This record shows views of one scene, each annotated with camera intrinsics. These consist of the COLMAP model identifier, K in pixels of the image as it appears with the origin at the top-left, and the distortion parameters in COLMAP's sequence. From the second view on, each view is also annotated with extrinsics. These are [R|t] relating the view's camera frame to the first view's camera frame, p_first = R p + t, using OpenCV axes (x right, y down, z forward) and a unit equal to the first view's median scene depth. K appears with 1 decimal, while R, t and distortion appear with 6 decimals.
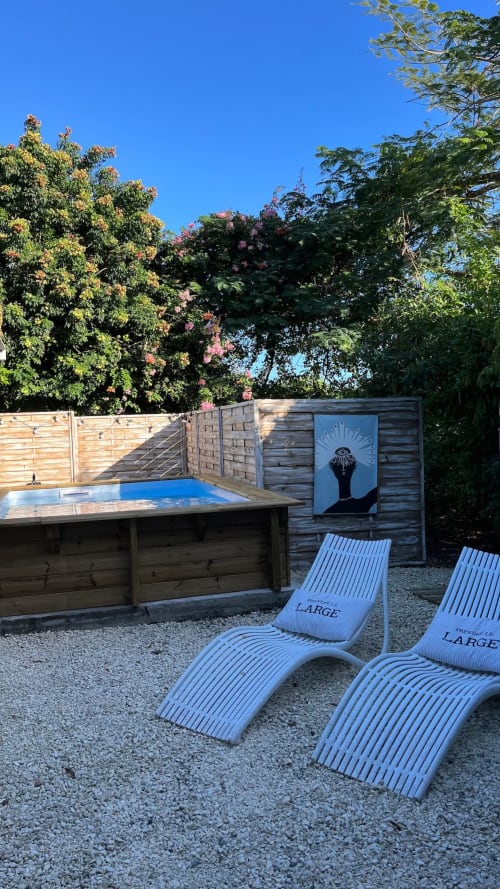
lens RADIAL K [[654.3, 0, 250.0], [0, 654.3, 444.5], [0, 0, 1]] dist [0.041274, 0.001376]
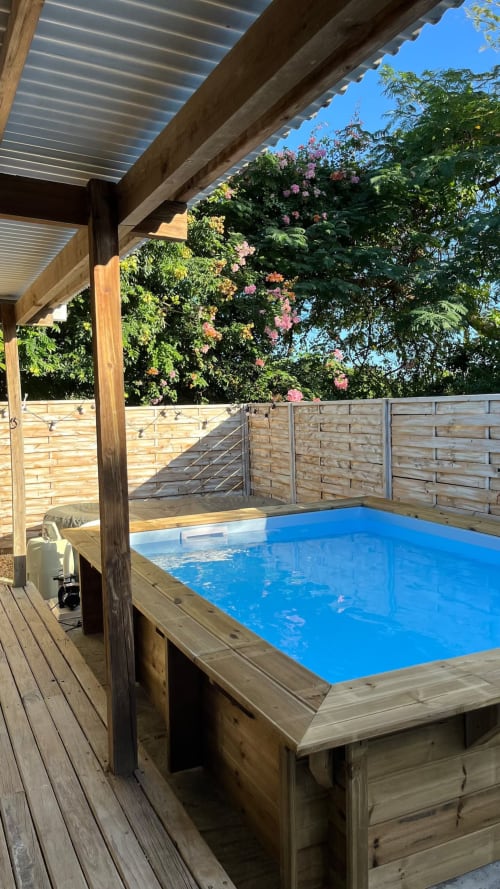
lens RADIAL K [[654.3, 0, 250.0], [0, 654.3, 444.5], [0, 0, 1]] dist [0.041274, 0.001376]
pose [[0.986499, 0.002511, 0.163749, -0.224679], [-0.006393, 0.999711, 0.023184, -0.018697], [-0.163644, -0.023918, 0.986229, 0.257643]]
